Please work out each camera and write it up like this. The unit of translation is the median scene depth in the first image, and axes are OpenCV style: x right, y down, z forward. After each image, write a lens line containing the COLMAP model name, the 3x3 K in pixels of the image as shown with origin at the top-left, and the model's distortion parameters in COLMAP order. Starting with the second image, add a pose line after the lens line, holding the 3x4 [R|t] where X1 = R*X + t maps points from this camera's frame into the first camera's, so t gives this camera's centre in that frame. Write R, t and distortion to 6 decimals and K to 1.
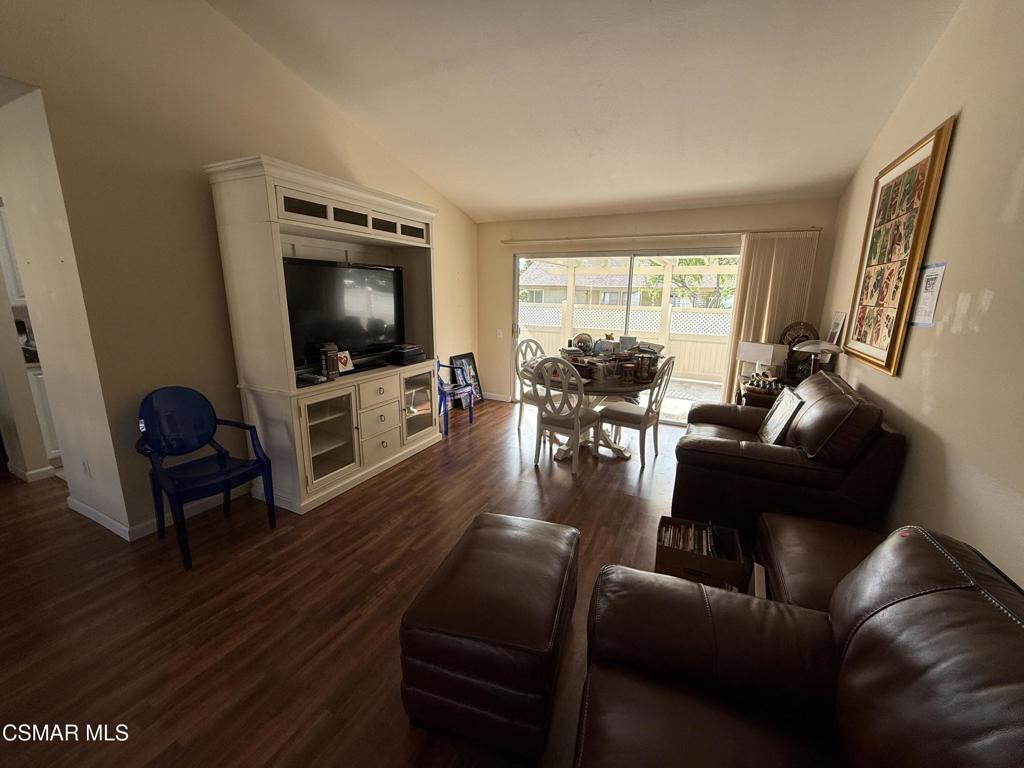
lens RADIAL K [[406.8, 0, 509.1], [0, 406.8, 380.7], [0, 0, 1]] dist [-0.000253, -0.000173]
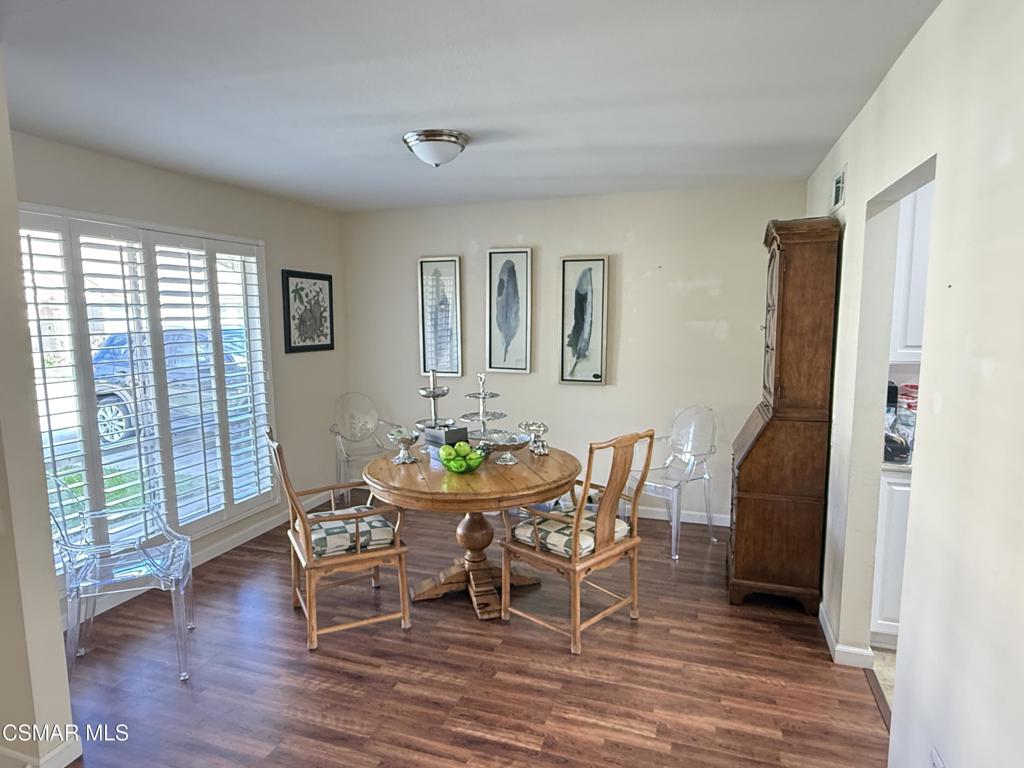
lens RADIAL K [[593.3, 0, 506.8], [0, 593.3, 385.1], [0, 0, 1]] dist [0.001623, 0.000345]
pose [[0.138361, 0.100041, -0.985316, -0.479155], [-0.197515, 0.977687, 0.071530, -0.109332], [0.970486, 0.184718, 0.155033, 0.361517]]
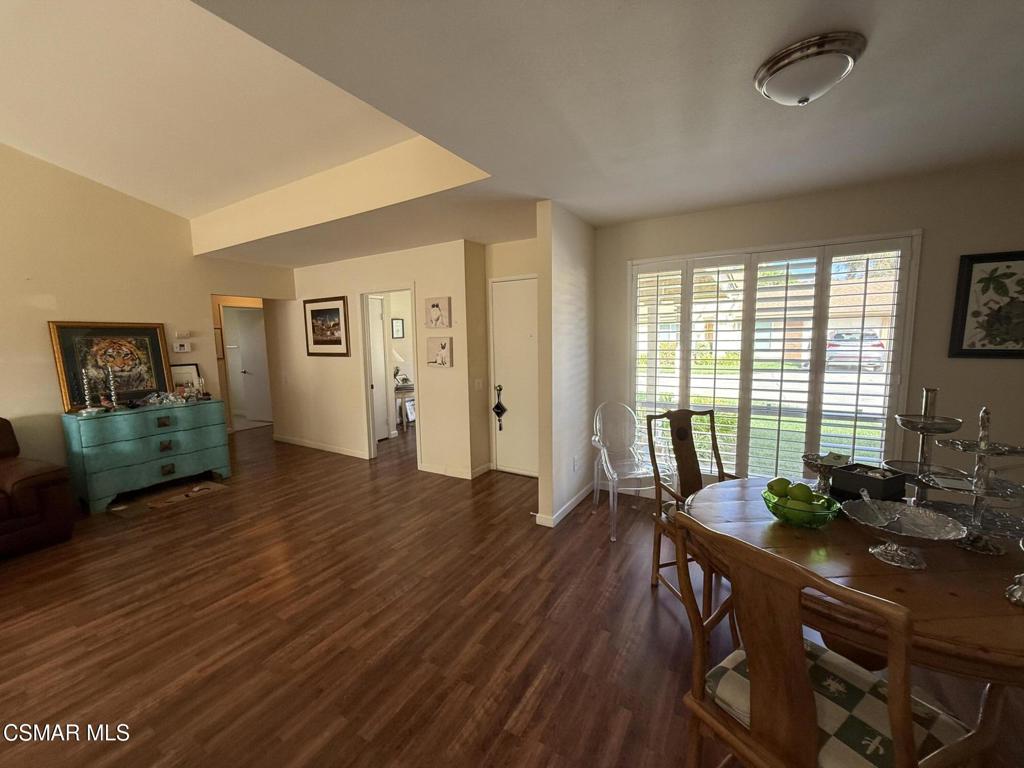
lens RADIAL K [[410.1, 0, 512.4], [0, 410.1, 382.7], [0, 0, 1]] dist [0.000664, 0.000231]
pose [[-0.997471, -0.007163, 0.070716, -1.173399], [0.015907, 0.947178, 0.320315, -0.211836], [-0.069275, 0.320629, -0.944668, 0.936139]]
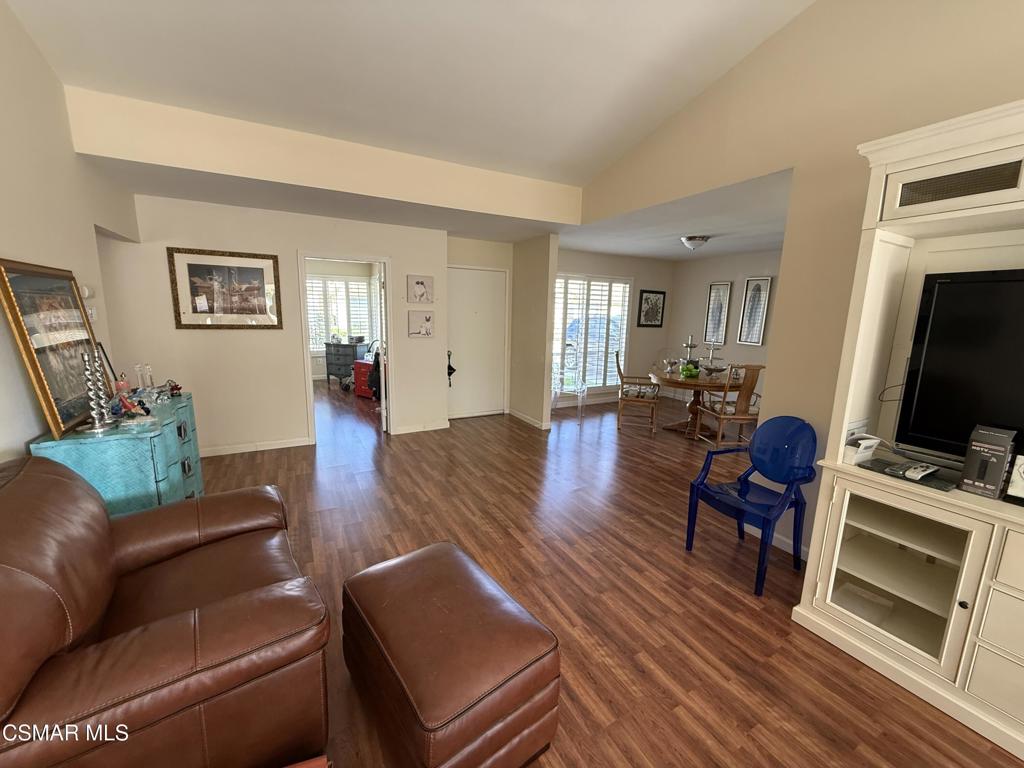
lens RADIAL K [[410.1, 0, 512.4], [0, 410.1, 382.7], [0, 0, 1]] dist [0.000664, 0.000231]
pose [[-0.567009, 0.111415, -0.816142, 0.319792], [-0.208574, 0.939101, 0.273106, -0.162435], [0.796868, 0.325079, -0.509240, 0.766816]]
